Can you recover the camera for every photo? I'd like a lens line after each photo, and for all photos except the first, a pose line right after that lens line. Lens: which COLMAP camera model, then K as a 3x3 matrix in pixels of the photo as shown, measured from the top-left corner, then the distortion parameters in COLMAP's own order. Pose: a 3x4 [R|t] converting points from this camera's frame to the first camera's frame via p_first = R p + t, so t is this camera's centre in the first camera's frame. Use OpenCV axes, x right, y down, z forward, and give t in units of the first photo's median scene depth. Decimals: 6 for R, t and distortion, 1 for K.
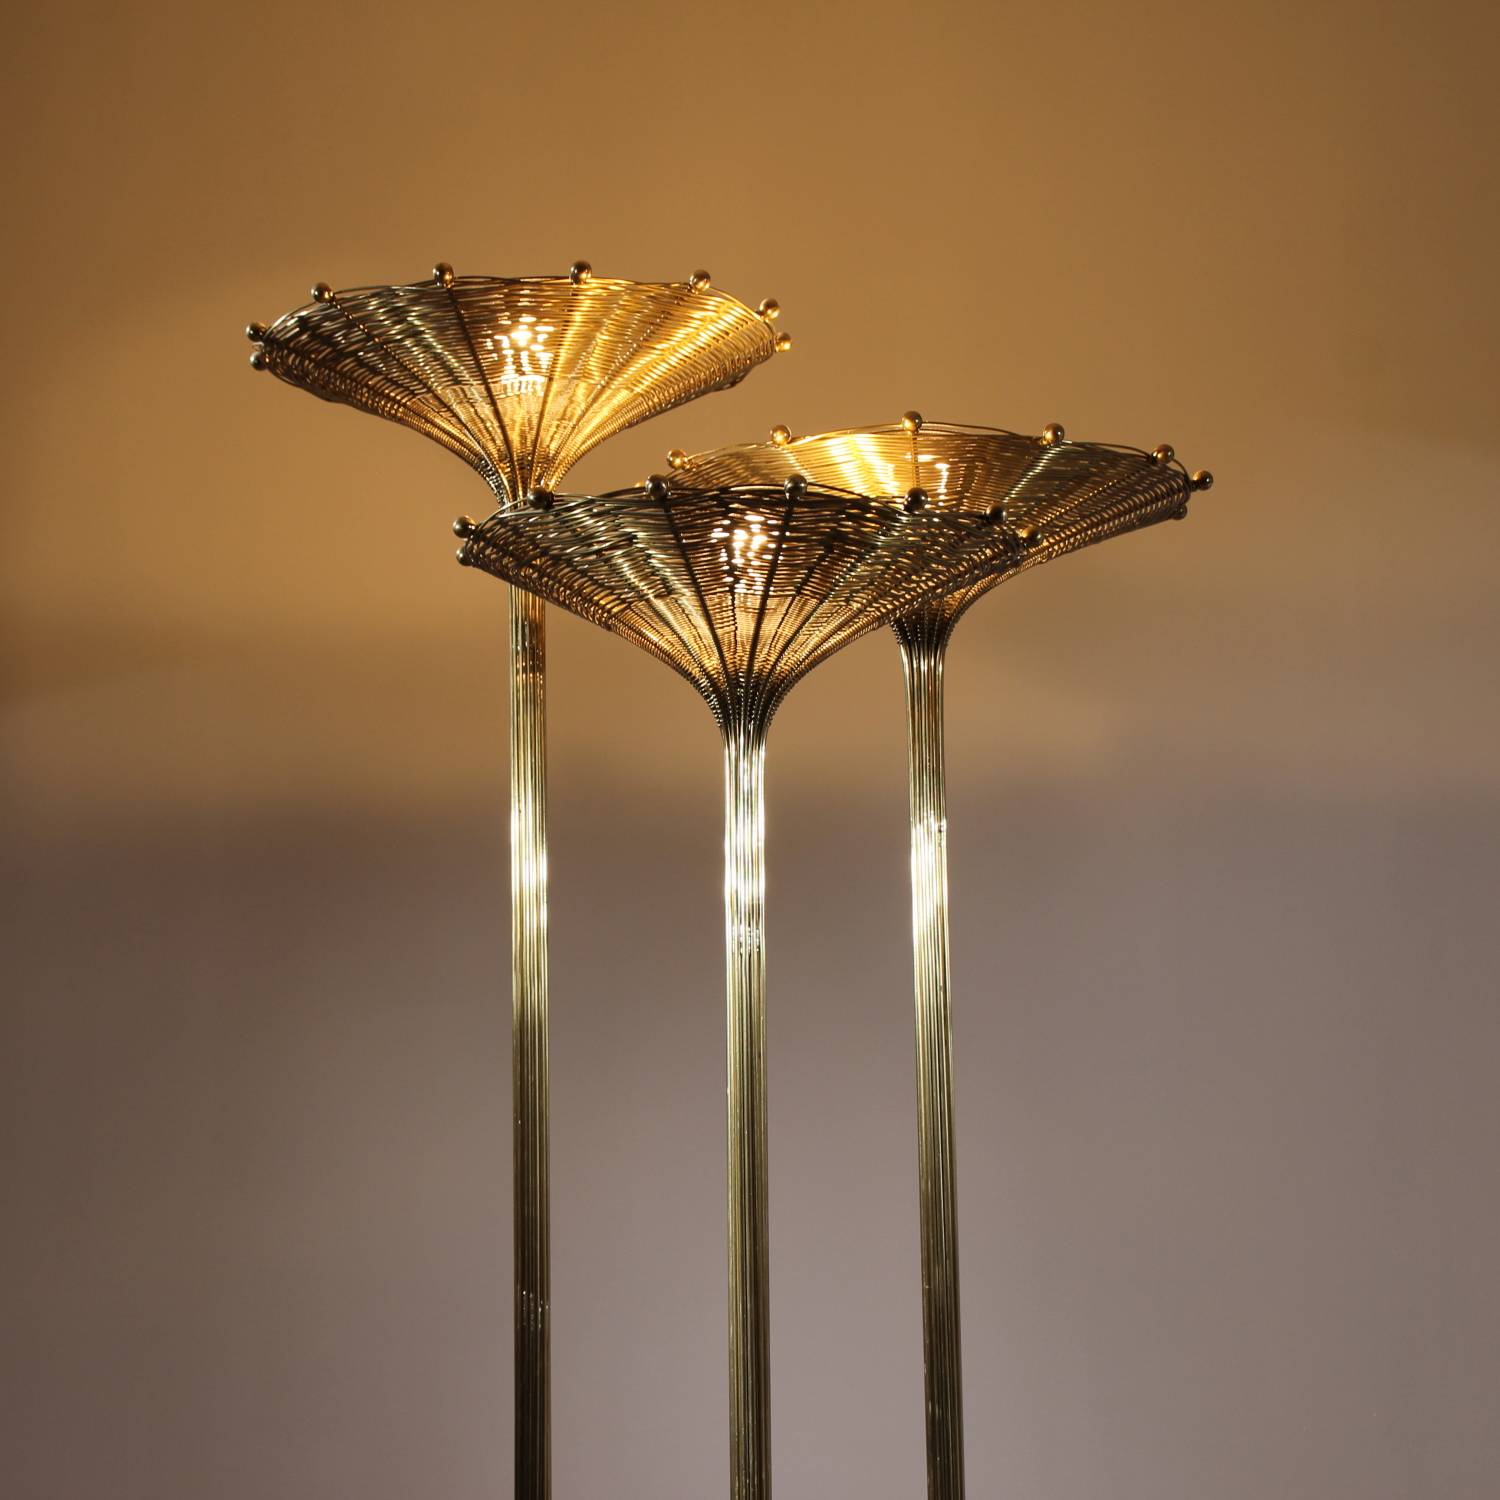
lens RADIAL K [[3682.3, 0, 714.1], [0, 3682.3, 747.1], [0, 0, 1]] dist [0.077891, 0.406238]
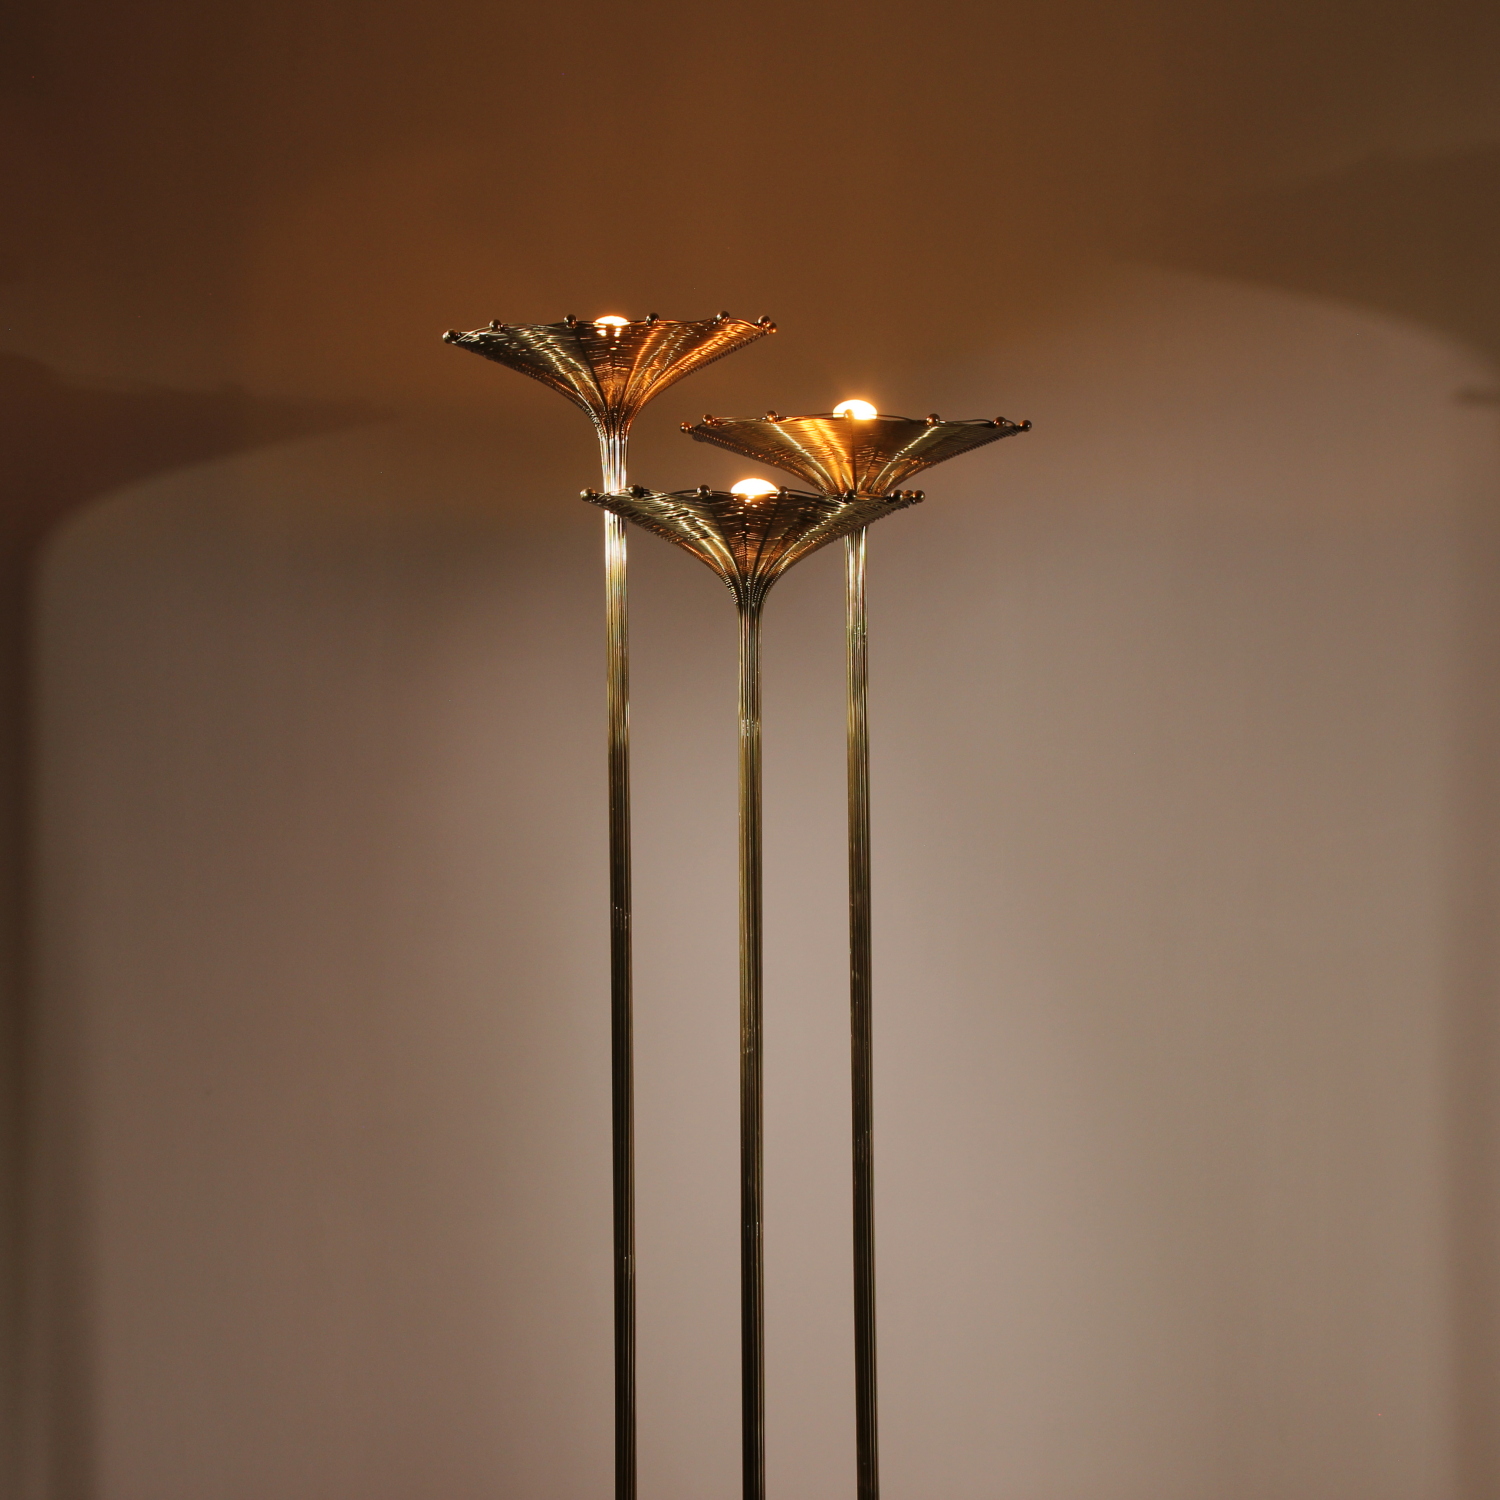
lens RADIAL K [[3682.3, 0, 714.1], [0, 3682.3, 747.1], [0, 0, 1]] dist [0.077891, 0.406238]
pose [[0.999880, 0.002412, 0.015323, -0.032941], [-0.005306, 0.981419, 0.191804, -0.255336], [-0.014576, -0.191862, 0.981314, -0.666250]]
